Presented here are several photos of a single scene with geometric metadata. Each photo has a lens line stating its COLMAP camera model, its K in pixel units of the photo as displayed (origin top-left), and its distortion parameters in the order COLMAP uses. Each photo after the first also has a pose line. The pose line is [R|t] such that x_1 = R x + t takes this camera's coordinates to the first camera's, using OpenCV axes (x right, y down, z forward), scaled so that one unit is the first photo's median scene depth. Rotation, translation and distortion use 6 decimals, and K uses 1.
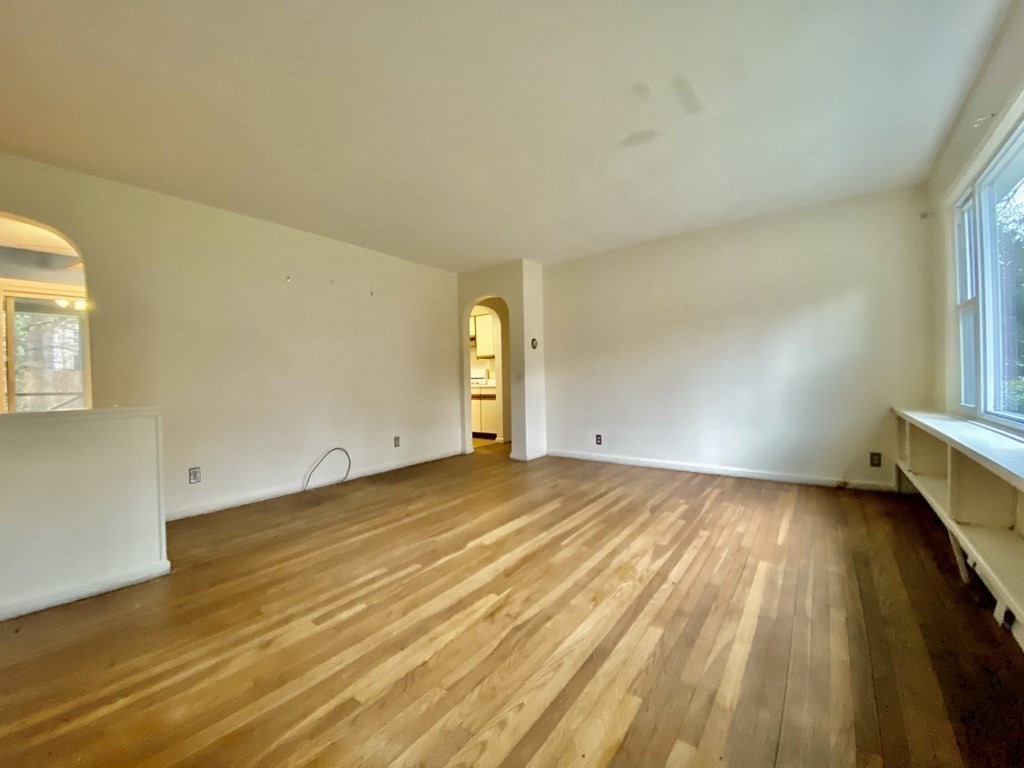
lens RADIAL K [[414.9, 0, 512.0], [0, 414.9, 384.0], [0, 0, 1]] dist [0.014167, -0.018944]
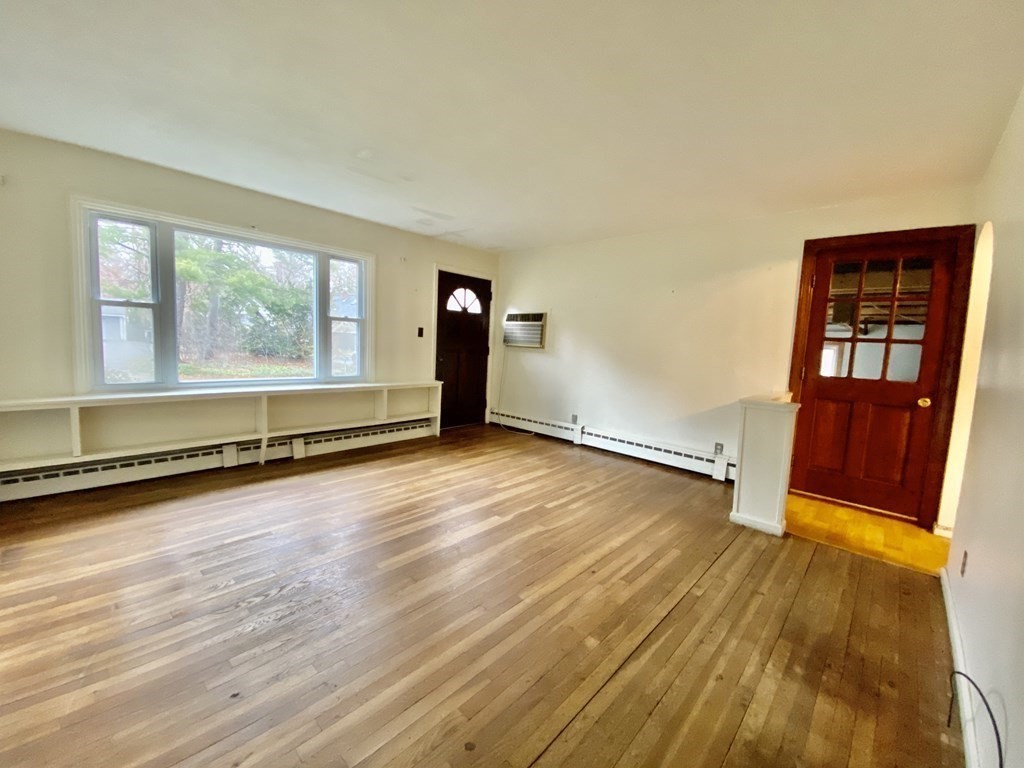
lens RADIAL K [[414.9, 0, 512.0], [0, 414.9, 384.0], [0, 0, 1]] dist [0.014167, -0.018944]
pose [[-0.994324, -0.029982, 0.102081, -0.251624], [-0.016615, 0.991457, 0.129368, -0.163038], [-0.105087, 0.126938, -0.986328, 2.468898]]
